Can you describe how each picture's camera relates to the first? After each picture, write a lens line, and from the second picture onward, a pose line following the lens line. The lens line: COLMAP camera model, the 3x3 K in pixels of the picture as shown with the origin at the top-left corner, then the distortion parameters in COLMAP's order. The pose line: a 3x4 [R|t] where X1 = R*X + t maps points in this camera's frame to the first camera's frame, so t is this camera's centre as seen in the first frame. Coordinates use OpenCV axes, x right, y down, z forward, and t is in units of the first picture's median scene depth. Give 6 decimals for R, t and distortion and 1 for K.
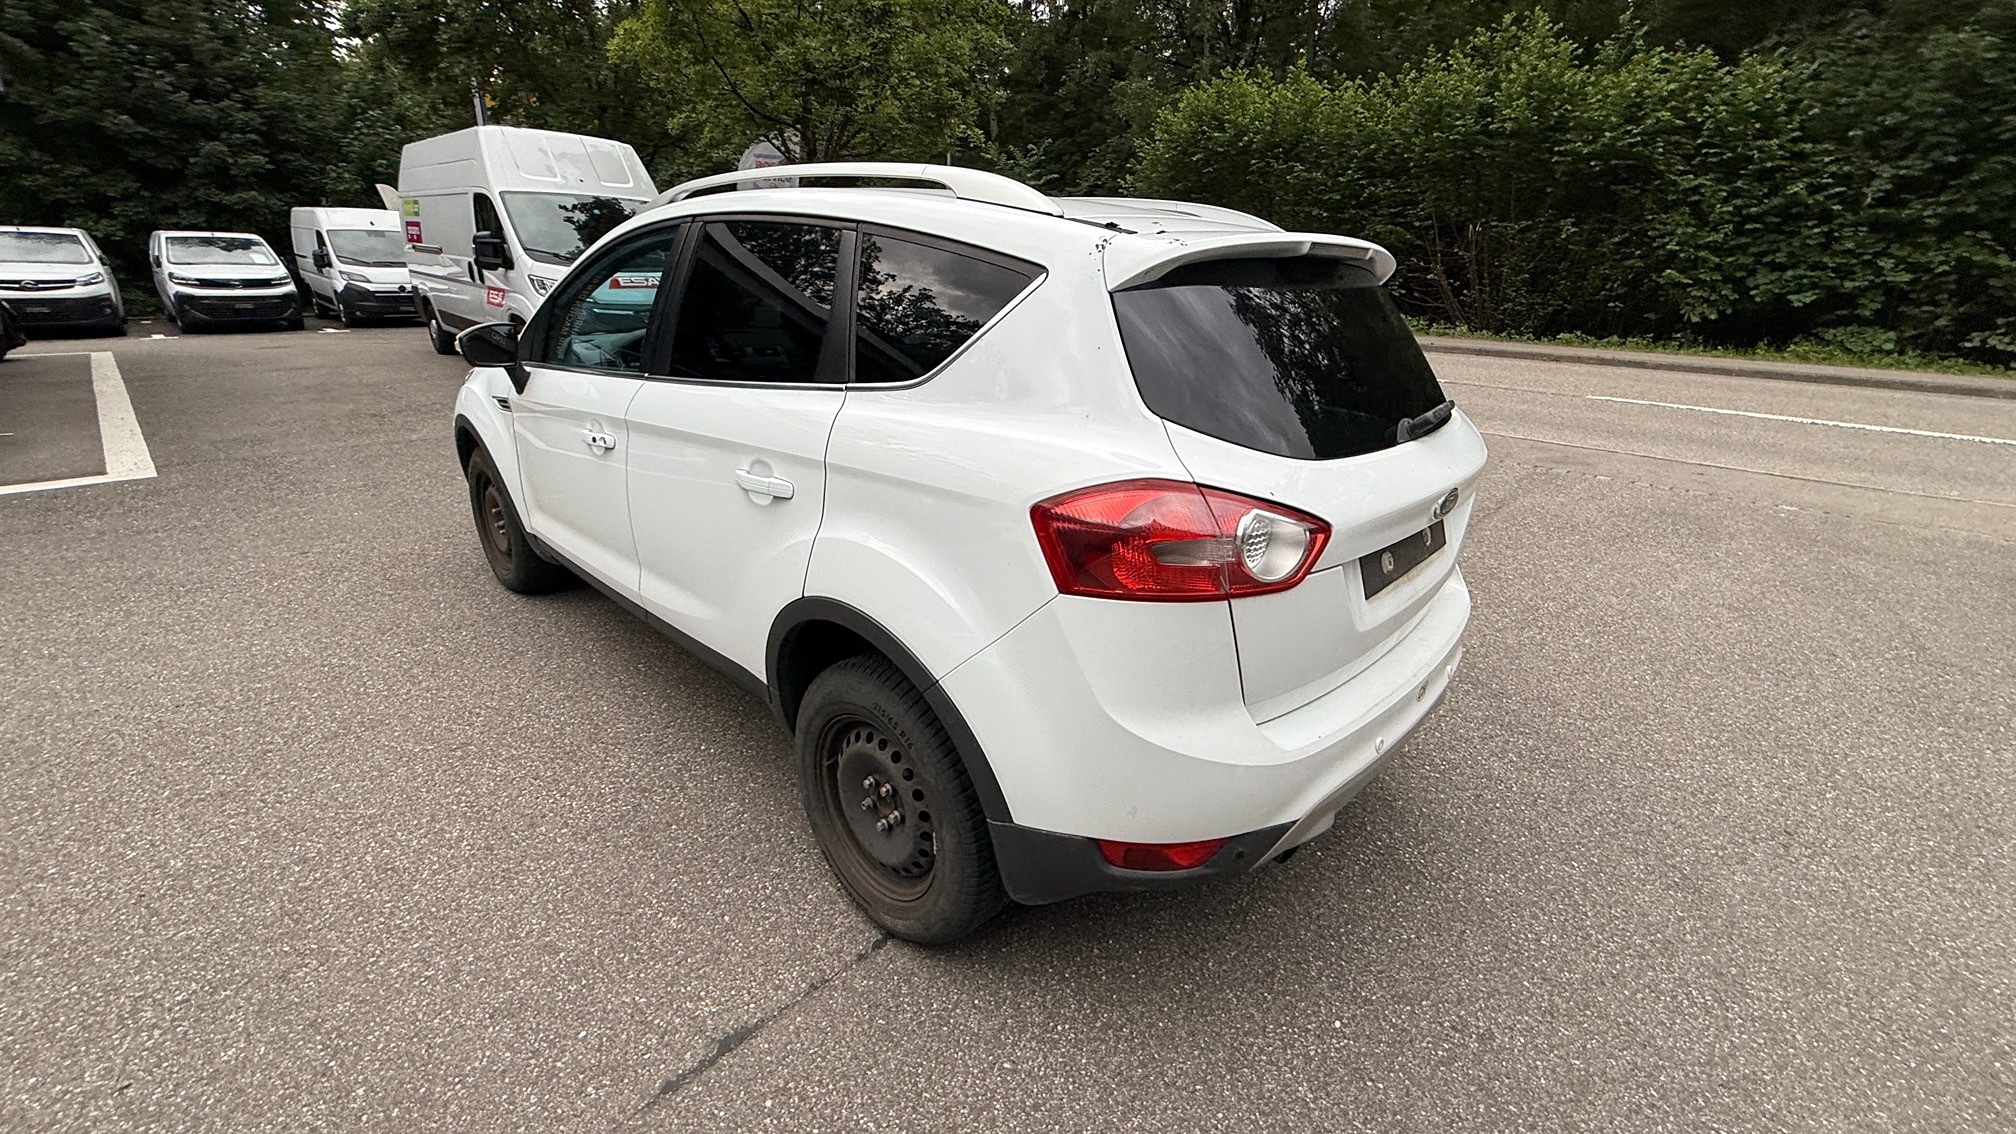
lens RADIAL K [[798.6, 0, 1003.7], [0, 798.6, 574.0], [0, 0, 1]] dist [0.000267, -0.000373]
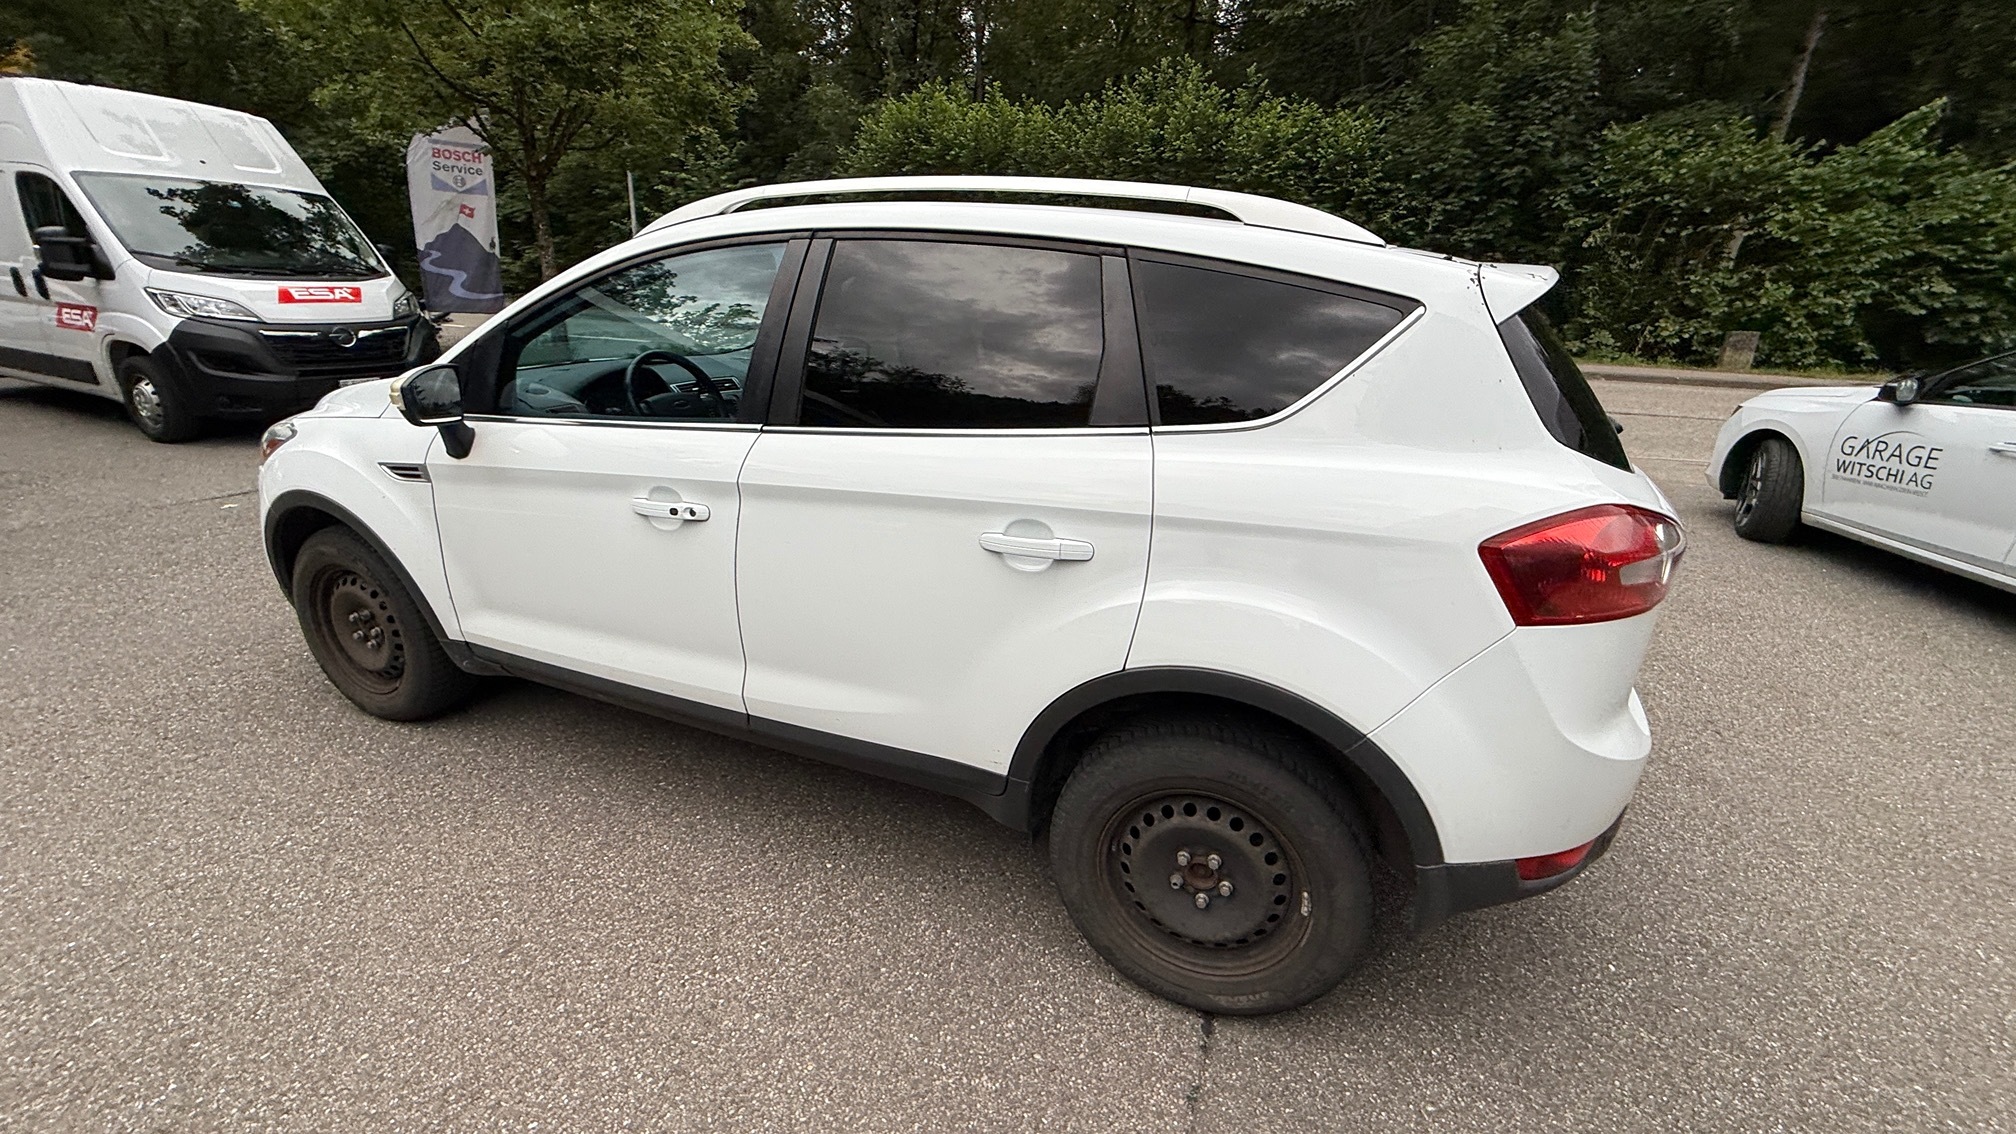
lens RADIAL K [[798.6, 0, 1003.7], [0, 798.6, 575.0], [0, 0, 1]] dist [0.000267, -0.000373]
pose [[0.930048, -0.125358, 0.345391, -0.144309], [0.127662, 0.991686, 0.016168, -0.023042], [-0.344547, 0.029056, 0.938319, 0.046694]]
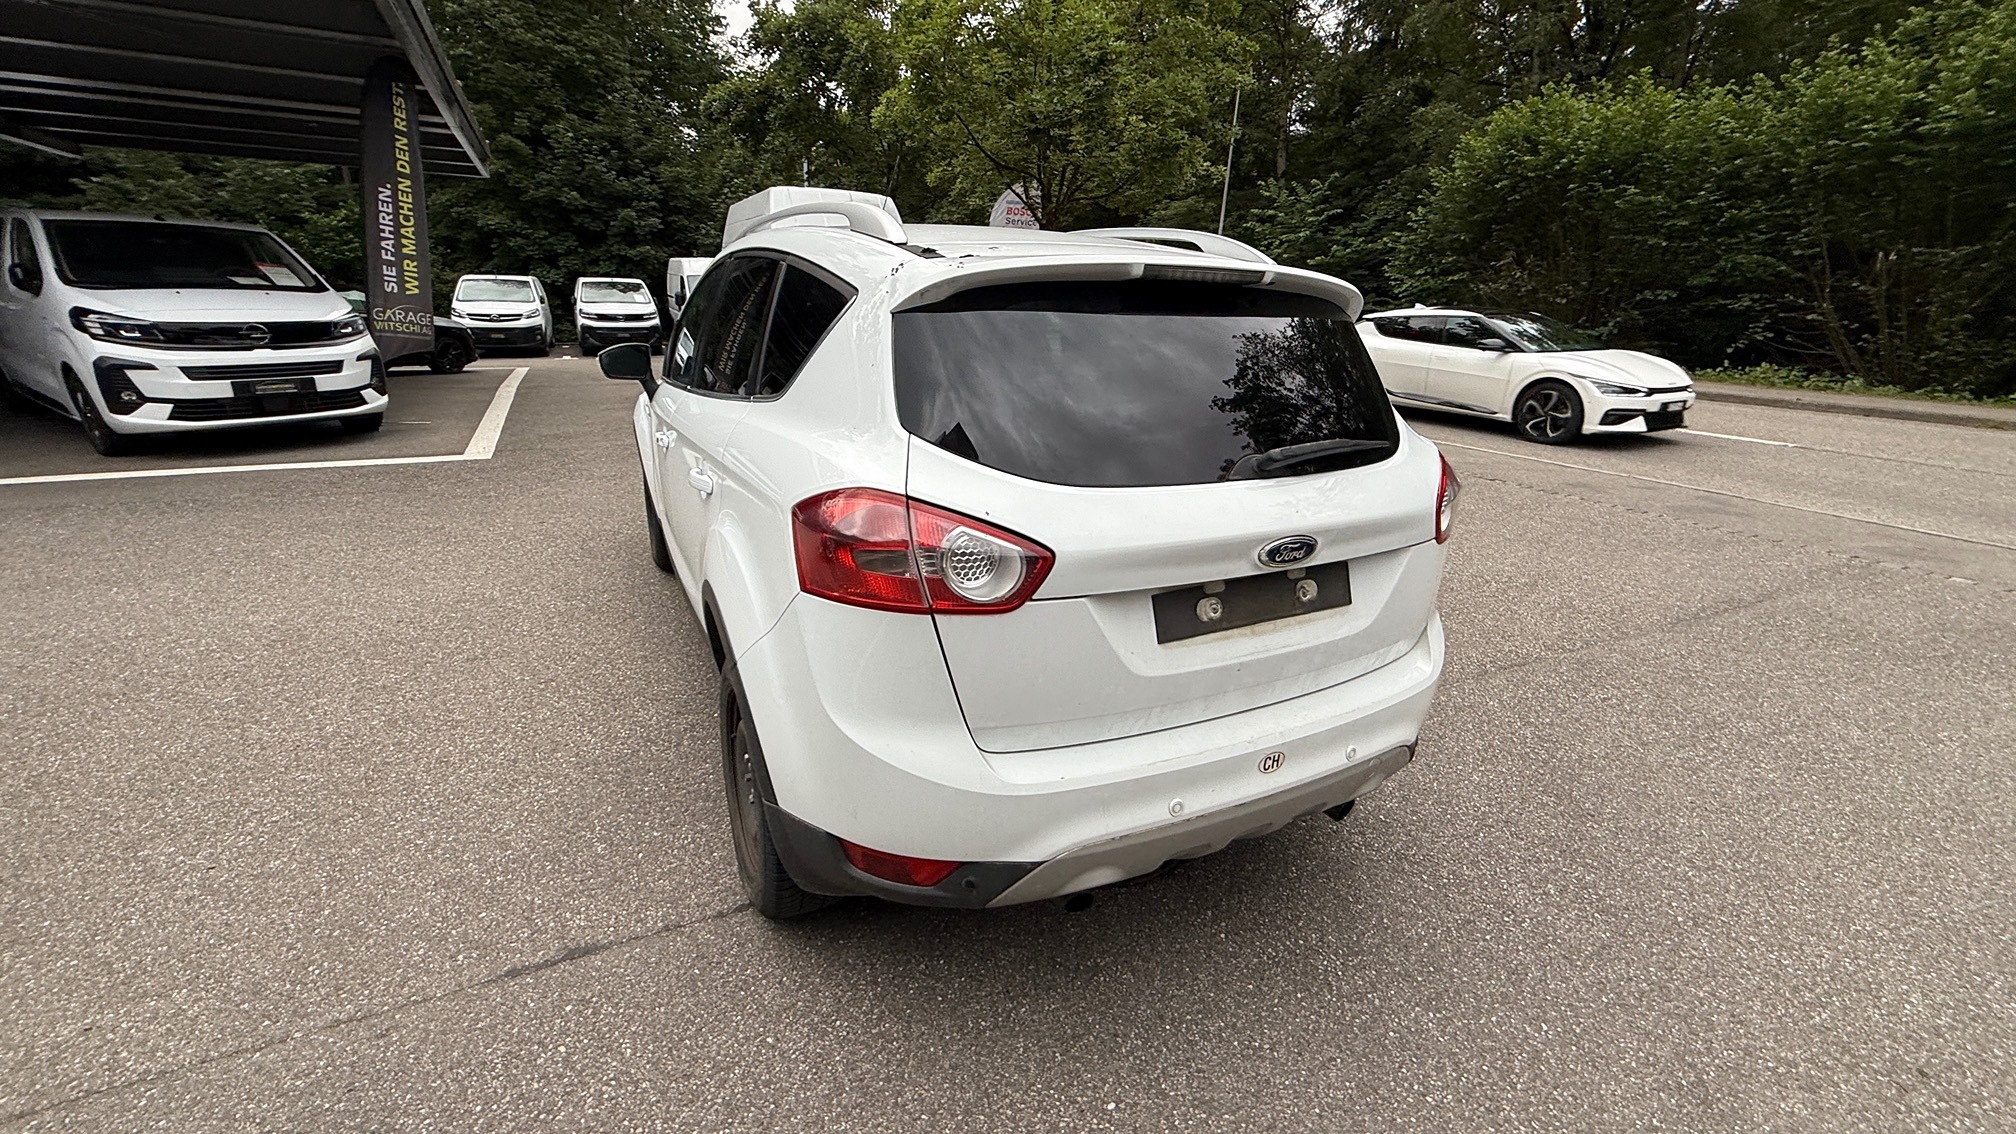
lens RADIAL K [[798.6, 0, 1003.5], [0, 798.6, 575.0], [0, 0, 1]] dist [0.000267, -0.000373]
pose [[0.943281, 0.106386, -0.314489, 0.108888], [-0.119693, 0.992539, -0.023250, -0.000758], [0.309669, 0.059573, 0.948976, 0.012123]]
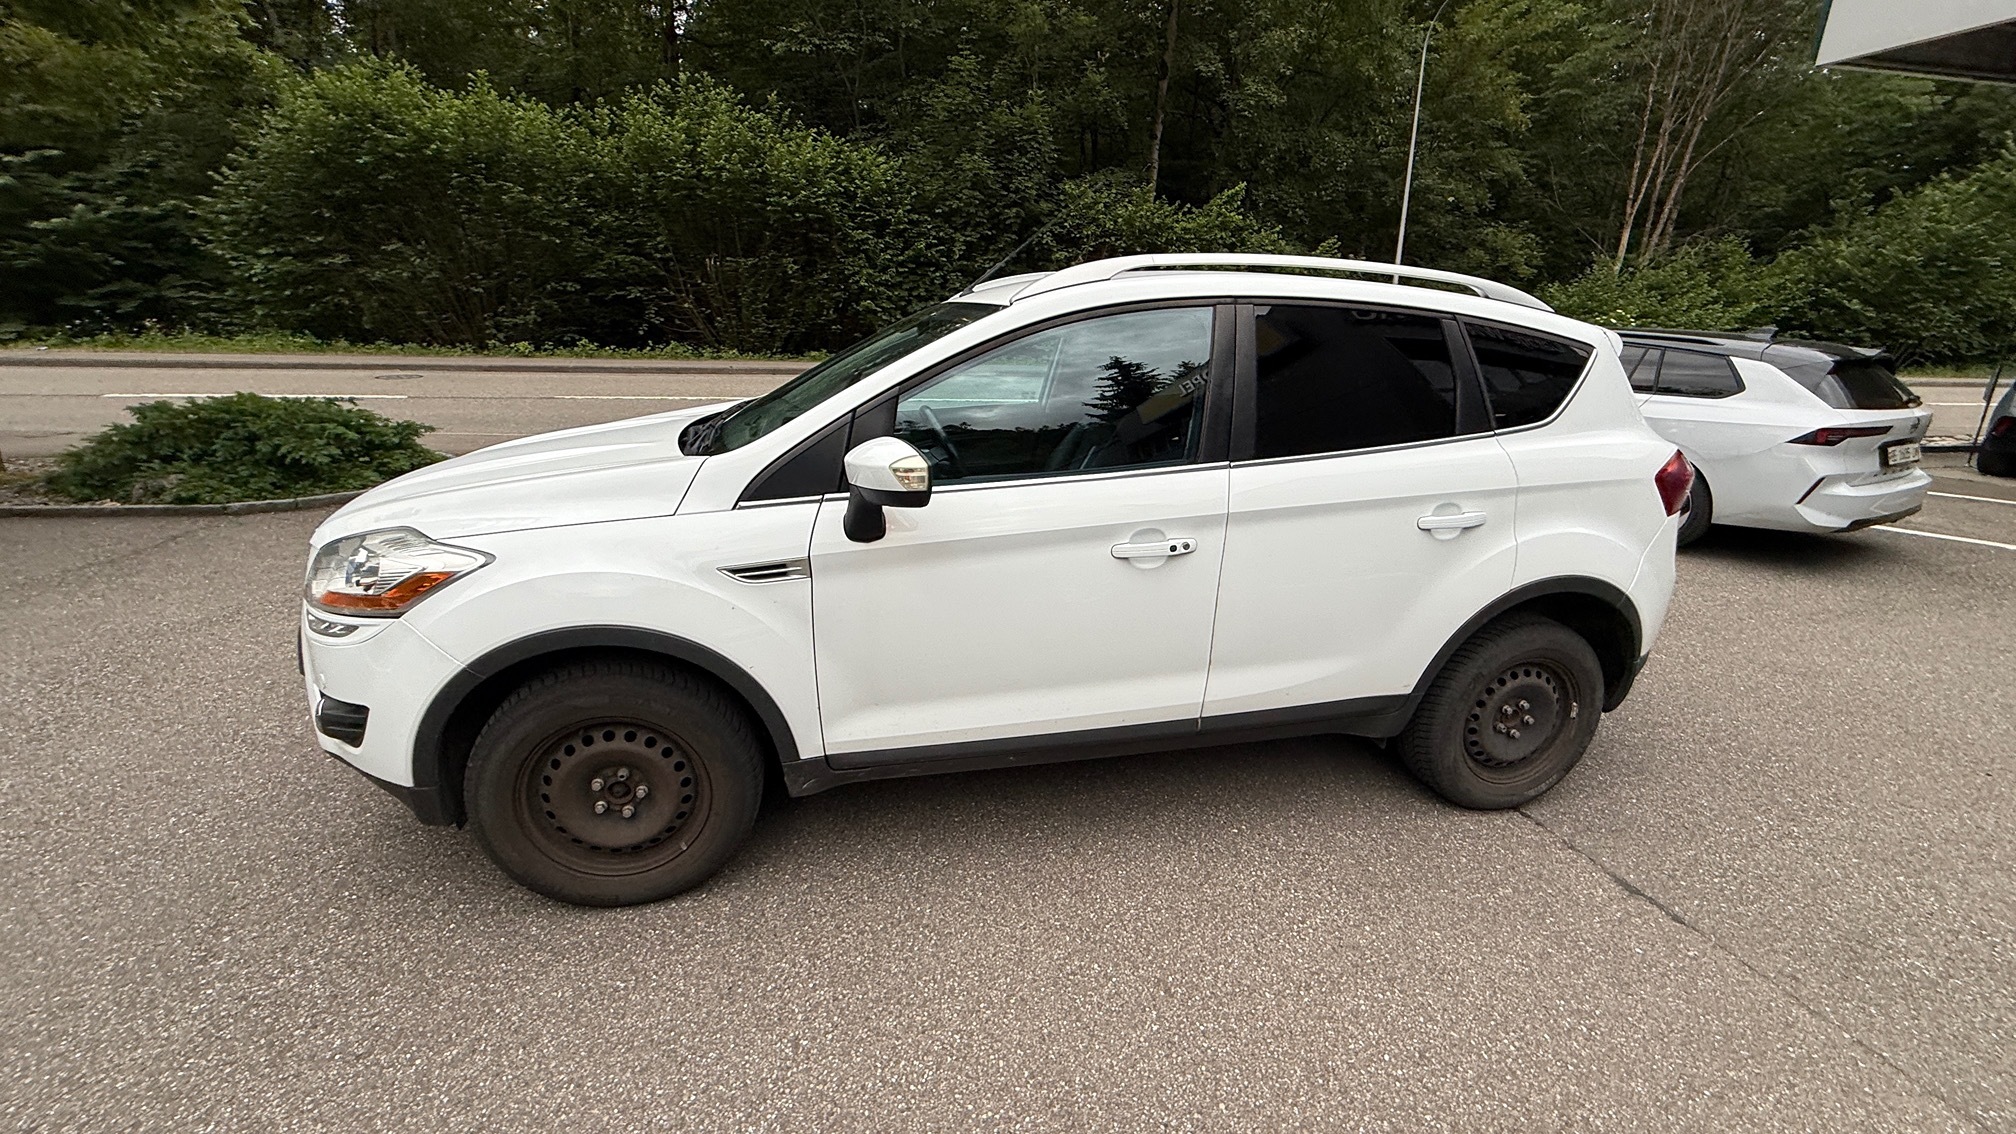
lens RADIAL K [[798.6, 0, 1002.6], [0, 798.6, 575.9], [0, 0, 1]] dist [0.000267, -0.000373]
pose [[0.548921, -0.272747, 0.790124, -0.383984], [0.290339, 0.948625, 0.125754, -0.088936], [-0.783830, 0.160374, 0.599909, 0.186113]]
